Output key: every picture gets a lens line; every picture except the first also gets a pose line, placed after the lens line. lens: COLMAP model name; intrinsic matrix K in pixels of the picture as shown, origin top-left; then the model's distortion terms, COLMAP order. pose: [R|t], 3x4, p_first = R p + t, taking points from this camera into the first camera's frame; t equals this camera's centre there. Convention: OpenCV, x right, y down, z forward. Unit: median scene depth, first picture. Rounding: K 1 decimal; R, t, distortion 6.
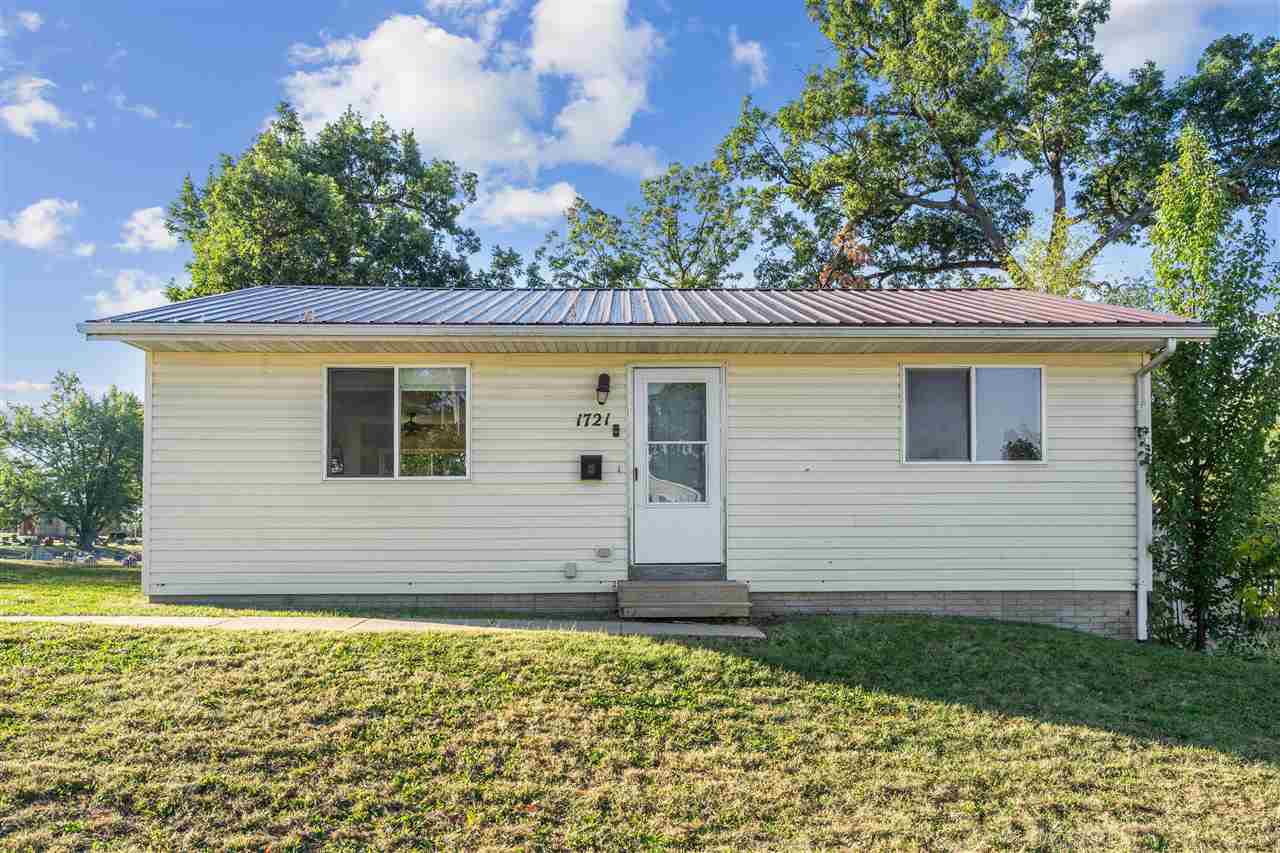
lens RADIAL K [[975.7, 0, 640.0], [0, 975.7, 426.5], [0, 0, 1]] dist [-0.003133, -0.000843]
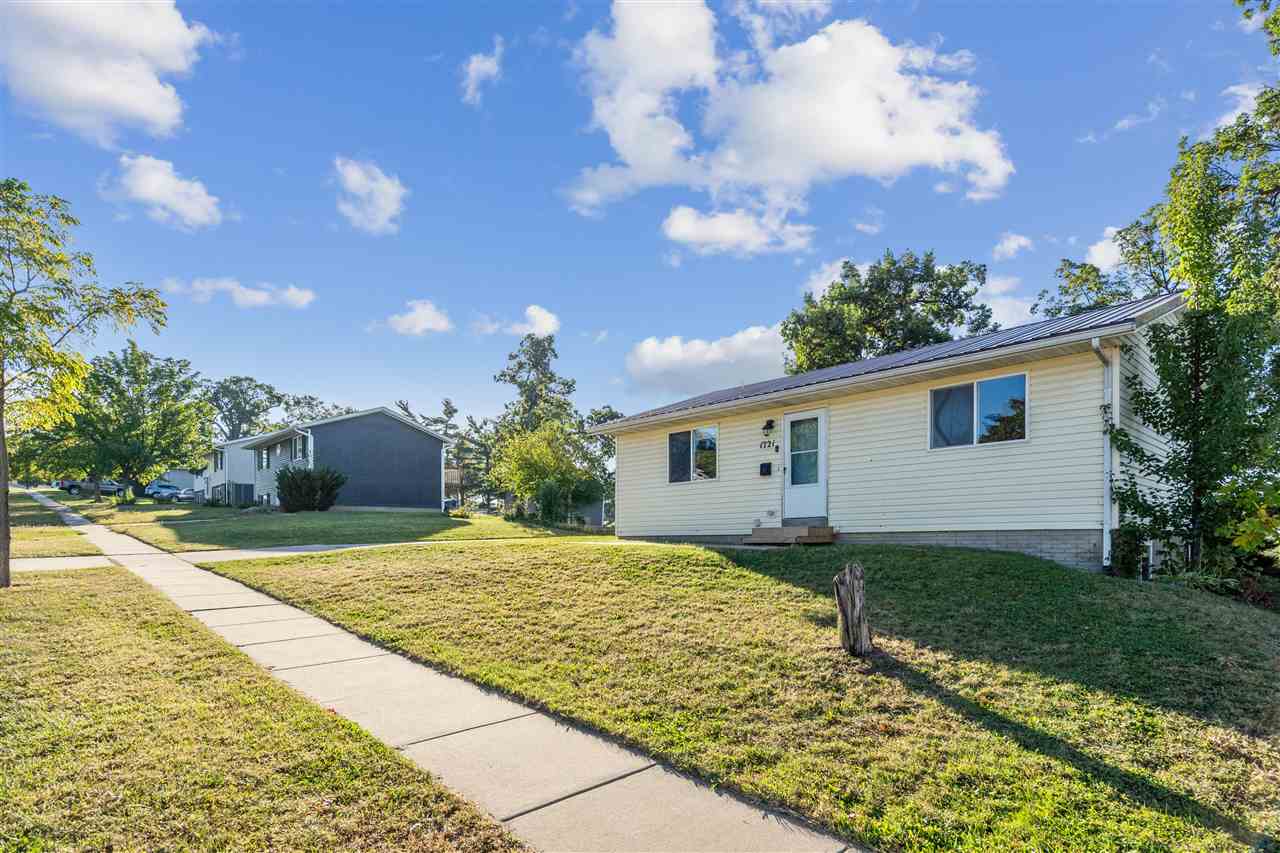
lens RADIAL K [[643.3, 0, 640.0], [0, 643.3, 426.5], [0, 0, 1]] dist [-0.001899, -0.000087]
pose [[0.672609, -0.127836, -0.728872, 0.719154], [0.094896, 0.991734, -0.086368, 0.044449], [0.733888, -0.011075, 0.679180, -0.049067]]
